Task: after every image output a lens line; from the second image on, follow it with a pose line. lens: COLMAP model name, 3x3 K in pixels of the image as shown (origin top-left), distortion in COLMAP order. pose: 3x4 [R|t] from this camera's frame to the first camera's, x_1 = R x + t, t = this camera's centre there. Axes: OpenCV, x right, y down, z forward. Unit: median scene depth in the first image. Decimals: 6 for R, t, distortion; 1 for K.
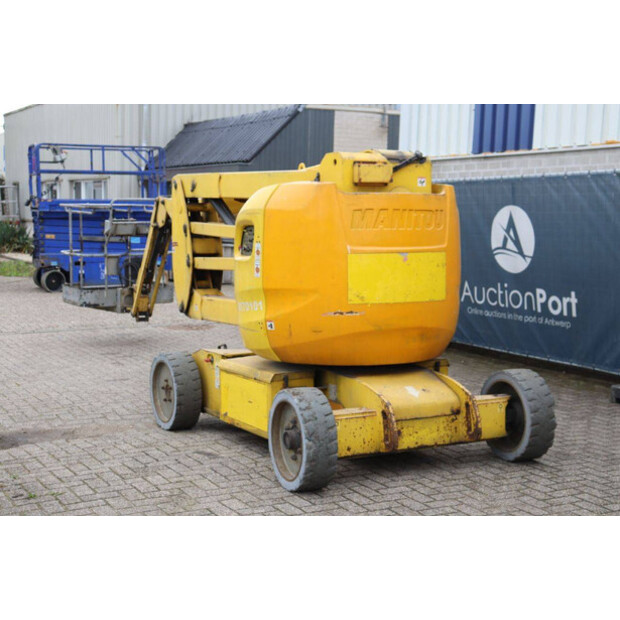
lens RADIAL K [[994.9, 0, 310.7], [0, 994.9, 305.7], [0, 0, 1]] dist [0.154115, 0.000000]
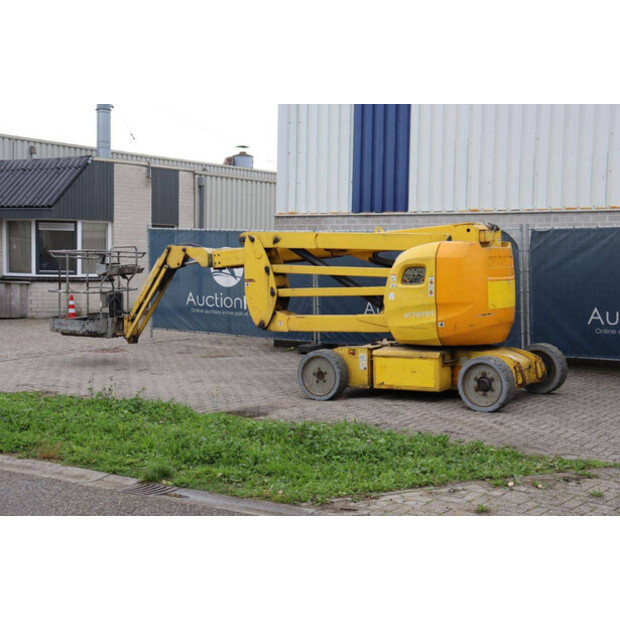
lens RADIAL K [[1060.1, 0, 306.3], [0, 1060.1, 311.1], [0, 0, 1]] dist [0.132496, 0.000000]
pose [[0.871585, -0.040224, 0.488591, -1.139848], [0.053884, 0.998450, -0.013925, 0.009837], [-0.487274, 0.038464, 0.872402, -0.493237]]
